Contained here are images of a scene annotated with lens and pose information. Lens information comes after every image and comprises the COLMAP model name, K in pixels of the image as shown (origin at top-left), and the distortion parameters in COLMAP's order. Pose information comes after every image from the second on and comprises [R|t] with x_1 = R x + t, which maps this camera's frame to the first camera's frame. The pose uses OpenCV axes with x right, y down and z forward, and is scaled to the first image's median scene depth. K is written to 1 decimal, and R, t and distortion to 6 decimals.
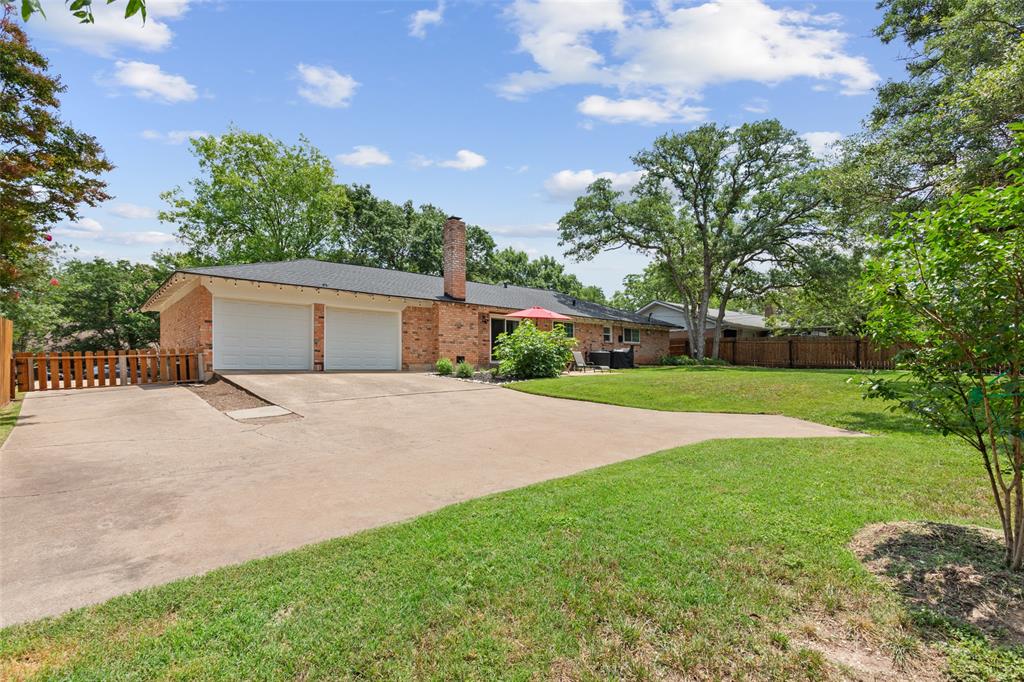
lens RADIAL K [[491.0, 0, 512.1], [0, 491.0, 345.5], [0, 0, 1]] dist [0.001285, 0.005042]
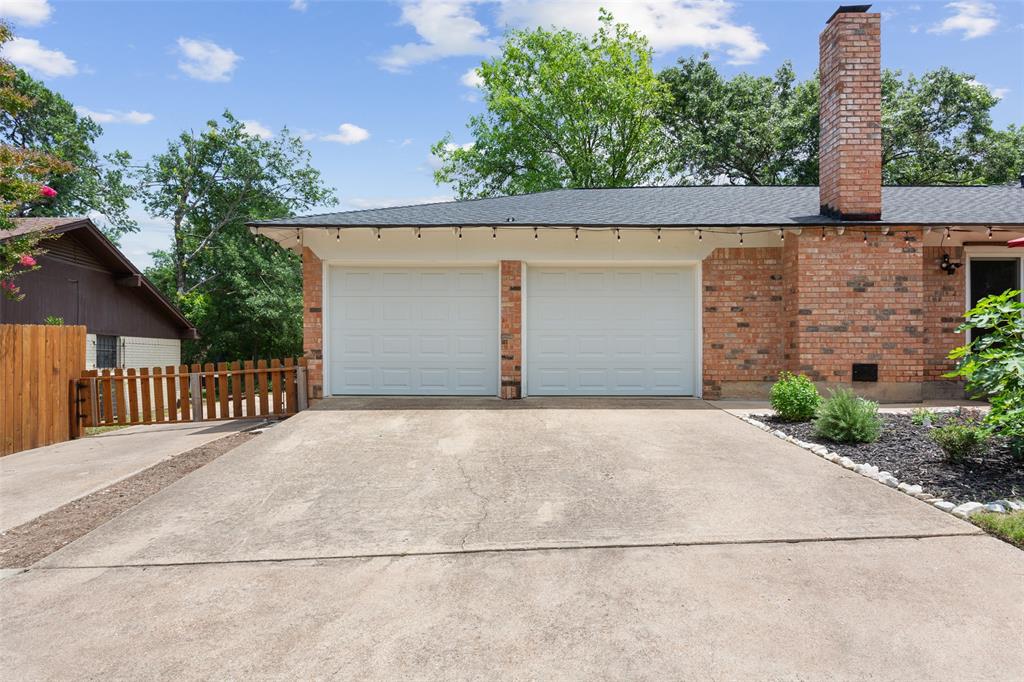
lens RADIAL K [[610.3, 0, 501.0], [0, 610.3, 360.2], [0, 0, 1]] dist [-0.002000, -0.000848]
pose [[0.741184, -0.001130, -0.671301, 0.004405], [0.030623, 0.999015, 0.032128, -0.005498], [0.670603, -0.044370, 0.740488, 0.470213]]
